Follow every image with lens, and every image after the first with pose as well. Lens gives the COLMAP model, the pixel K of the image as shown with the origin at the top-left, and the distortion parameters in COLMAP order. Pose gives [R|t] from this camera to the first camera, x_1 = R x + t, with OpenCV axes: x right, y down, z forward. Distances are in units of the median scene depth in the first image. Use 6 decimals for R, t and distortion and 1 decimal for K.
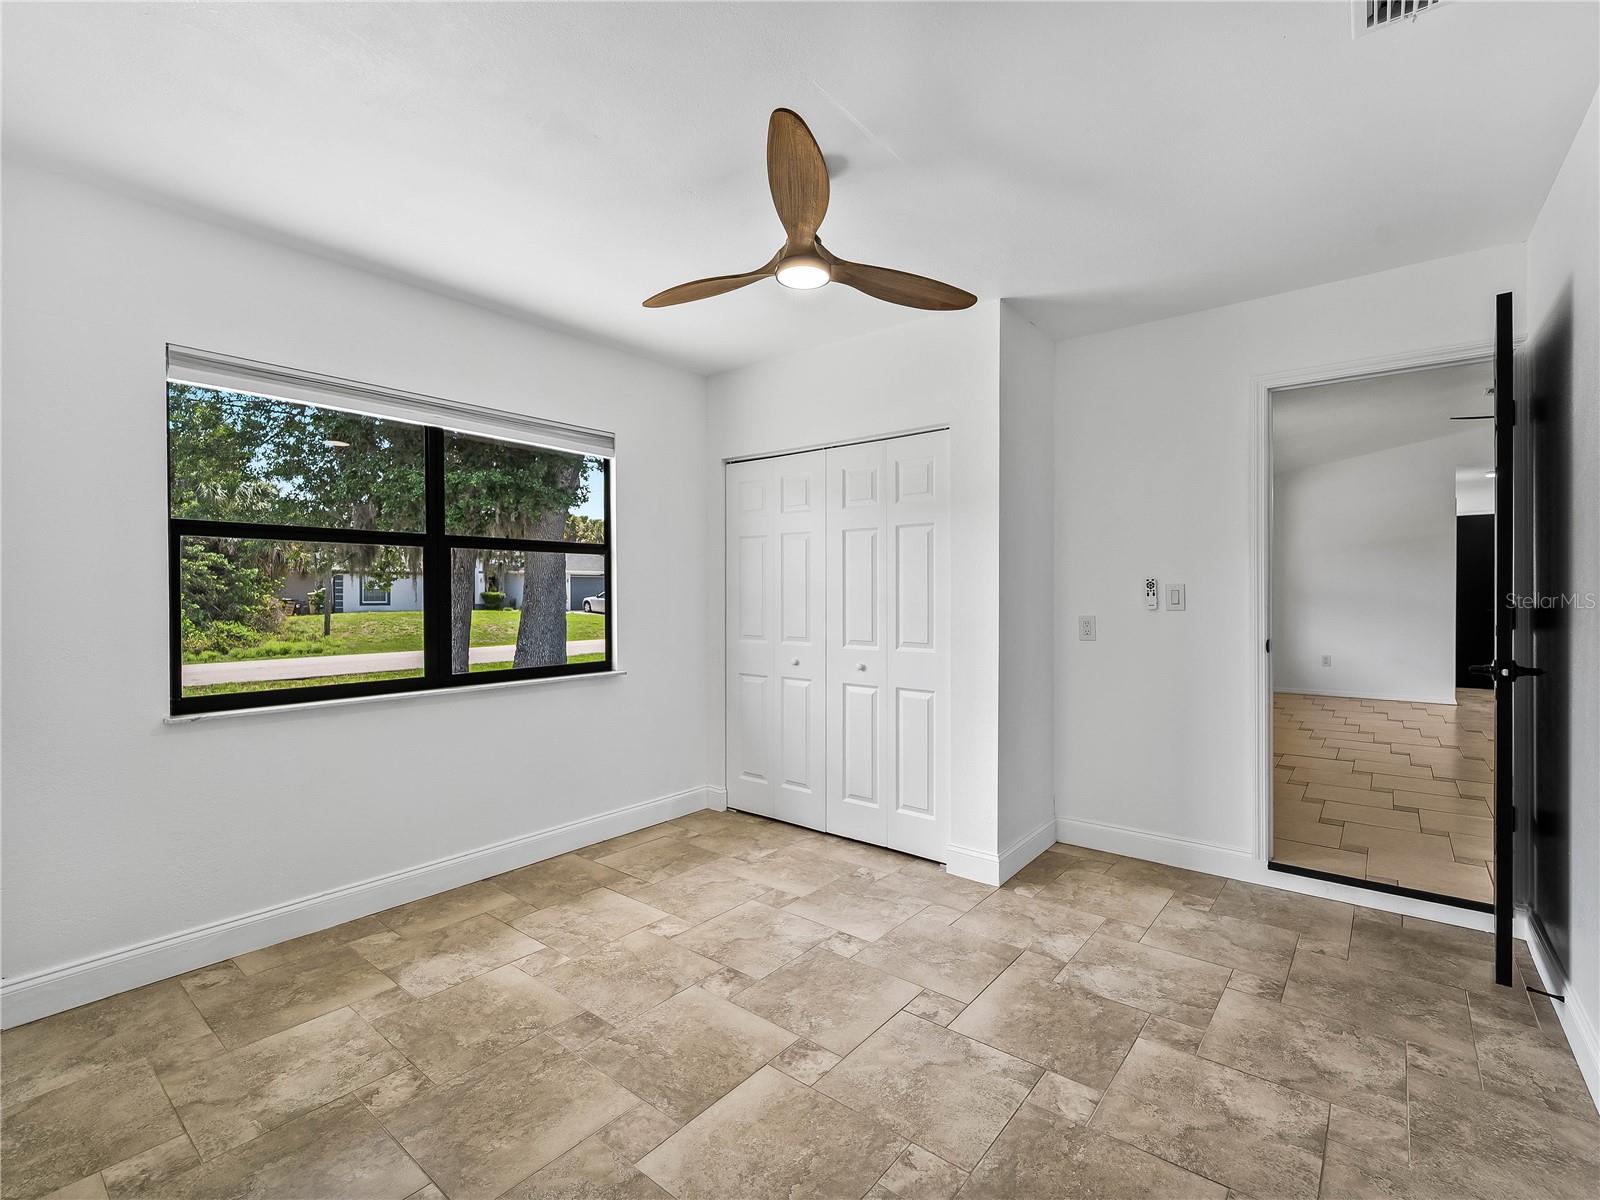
lens RADIAL K [[739.0, 0, 810.5], [0, 739.0, 592.8], [0, 0, 1]] dist [-0.001322, -0.003286]
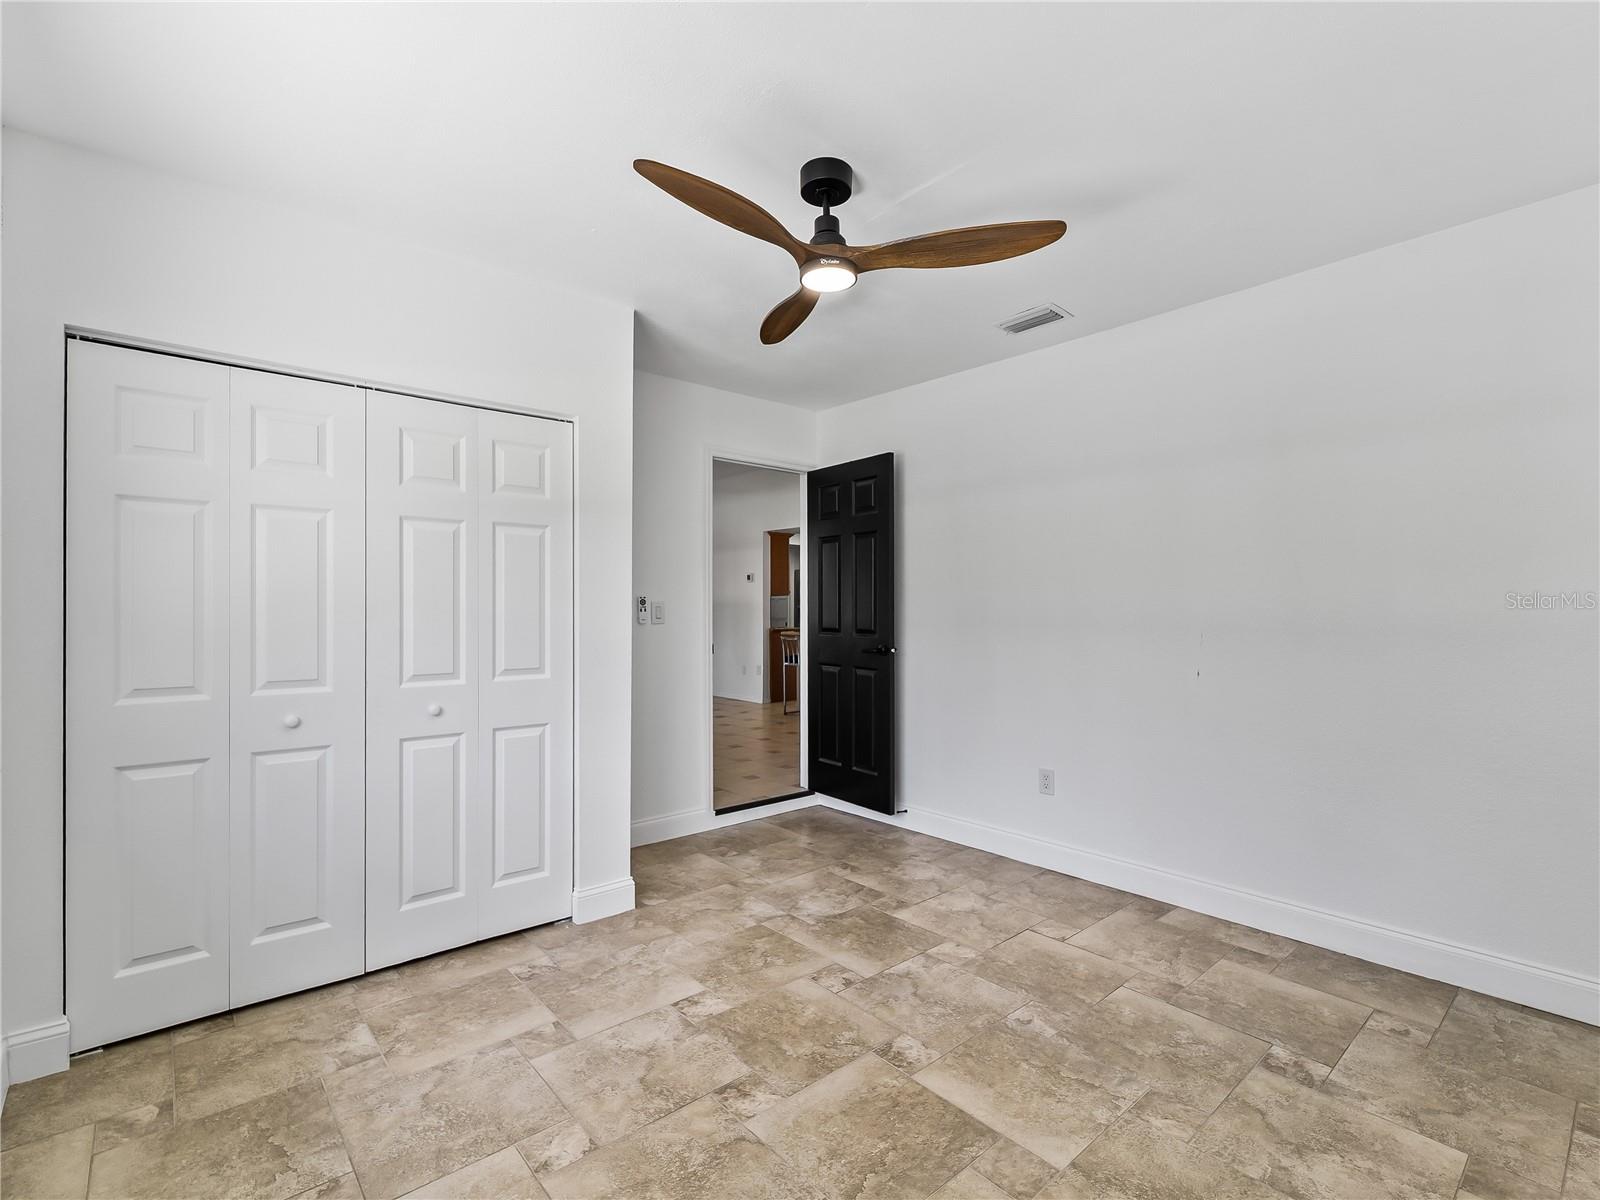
lens RADIAL K [[739.0, 0, 810.5], [0, 739.0, 592.8], [0, 0, 1]] dist [-0.001322, -0.003286]
pose [[0.167589, 0.025123, 0.985537, -0.775591], [-0.001102, 0.999679, -0.025296, 0.004401], [-0.985856, 0.003153, 0.167563, 0.687198]]
